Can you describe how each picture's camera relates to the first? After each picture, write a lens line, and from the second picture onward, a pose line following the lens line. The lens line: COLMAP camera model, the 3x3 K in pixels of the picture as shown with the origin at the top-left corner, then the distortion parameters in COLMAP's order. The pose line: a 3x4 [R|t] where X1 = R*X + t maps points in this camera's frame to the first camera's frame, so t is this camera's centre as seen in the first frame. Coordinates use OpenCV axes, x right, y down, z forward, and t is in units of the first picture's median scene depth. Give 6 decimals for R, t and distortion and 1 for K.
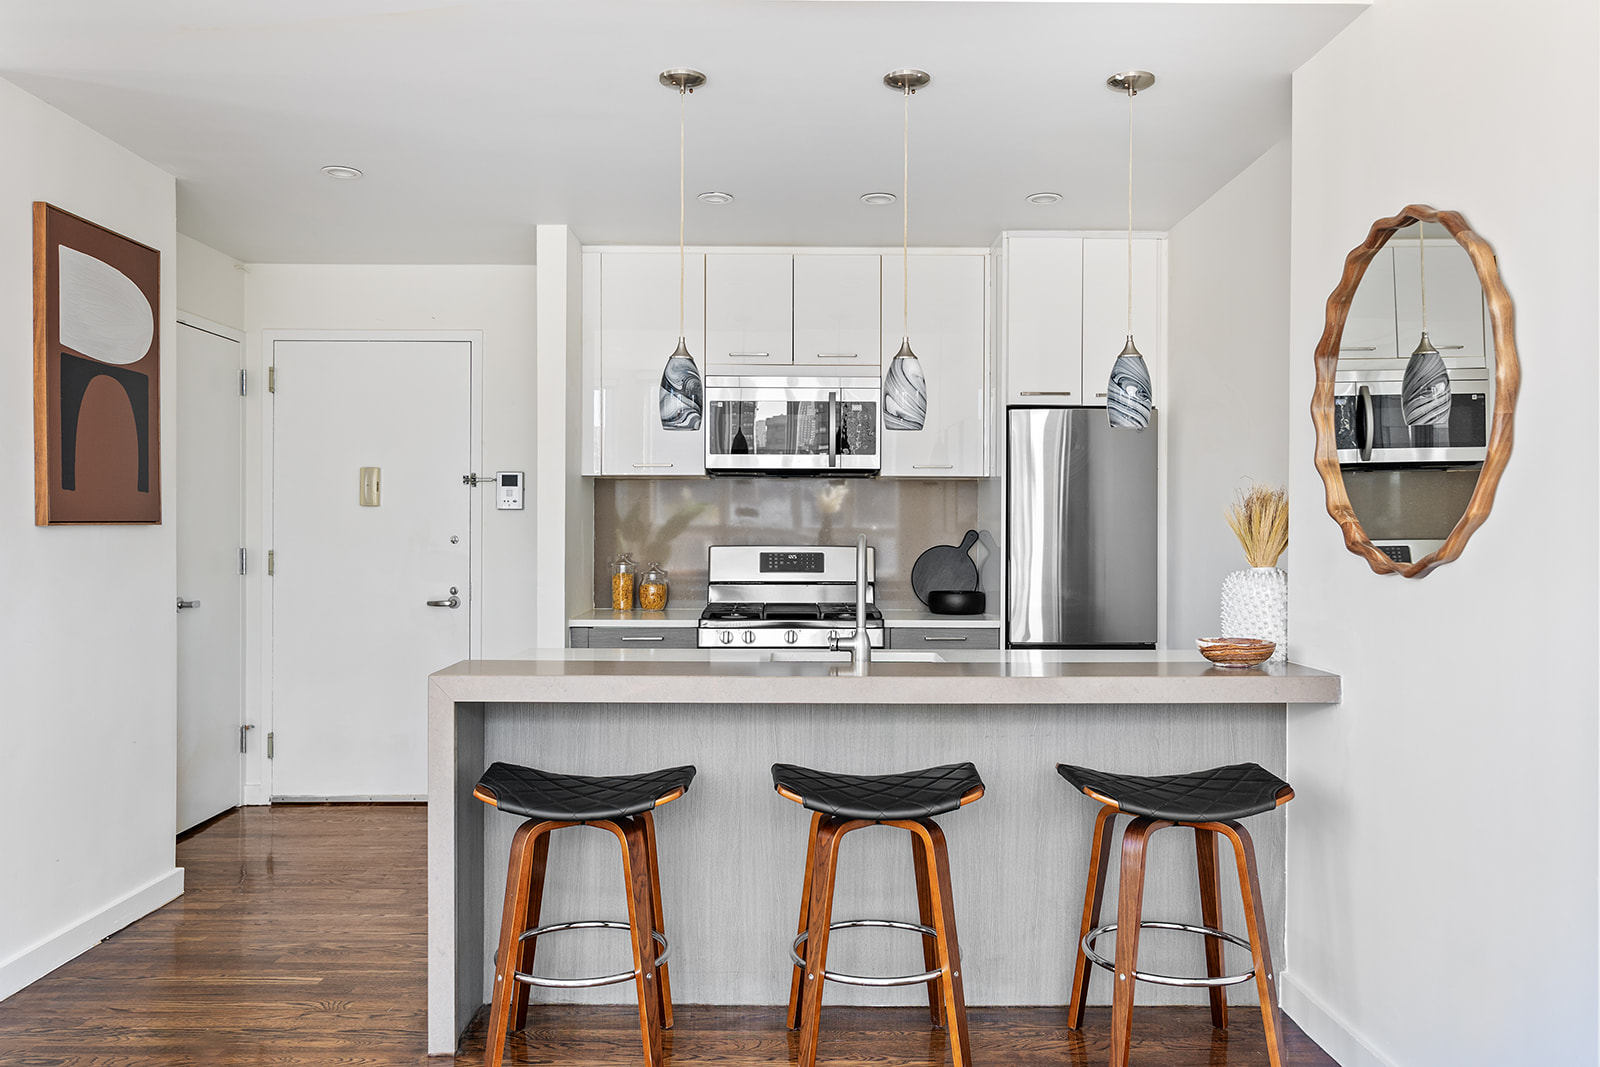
lens RADIAL K [[1192.3, 0, 800.0], [0, 1192.3, 533.5], [0, 0, 1]] dist [0.004596, 0.002956]
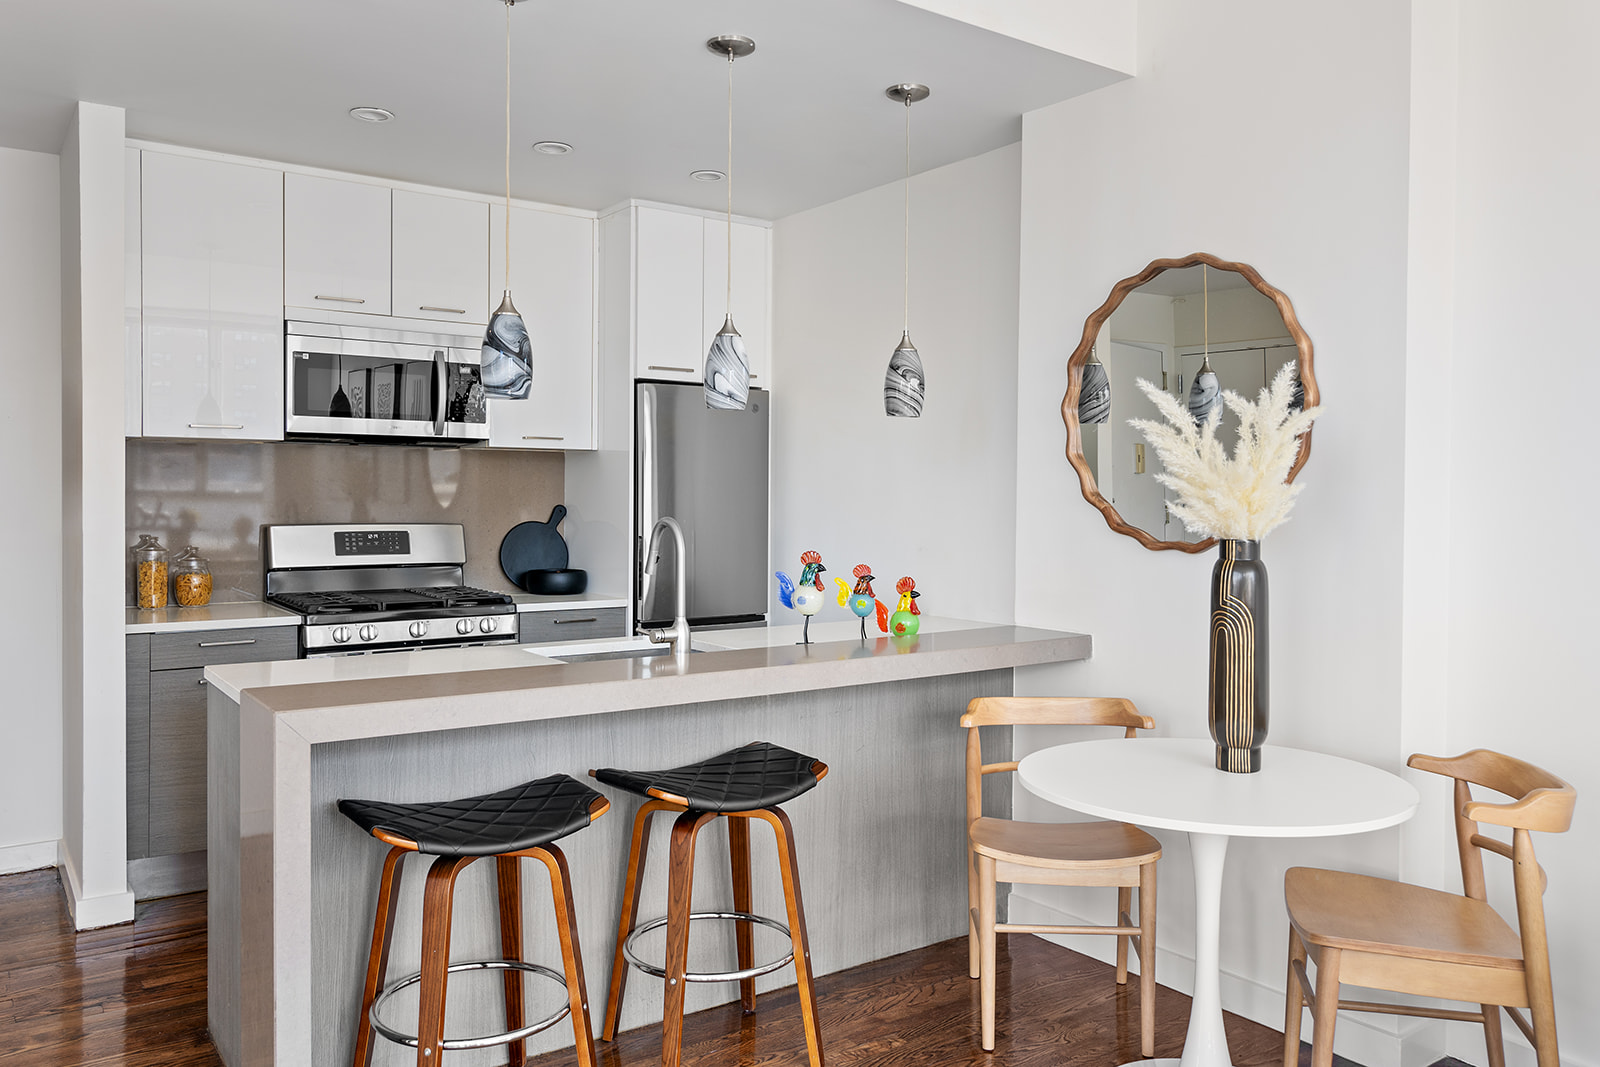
lens RADIAL K [[1217.0, 0, 800.7], [0, 1217.0, 517.9], [0, 0, 1]] dist [0.004423, 0.004888]
pose [[0.816625, -0.008500, 0.577106, -0.289516], [-0.001968, 0.999845, 0.017512, -0.011102], [-0.577165, -0.015437, 0.816482, 0.106697]]
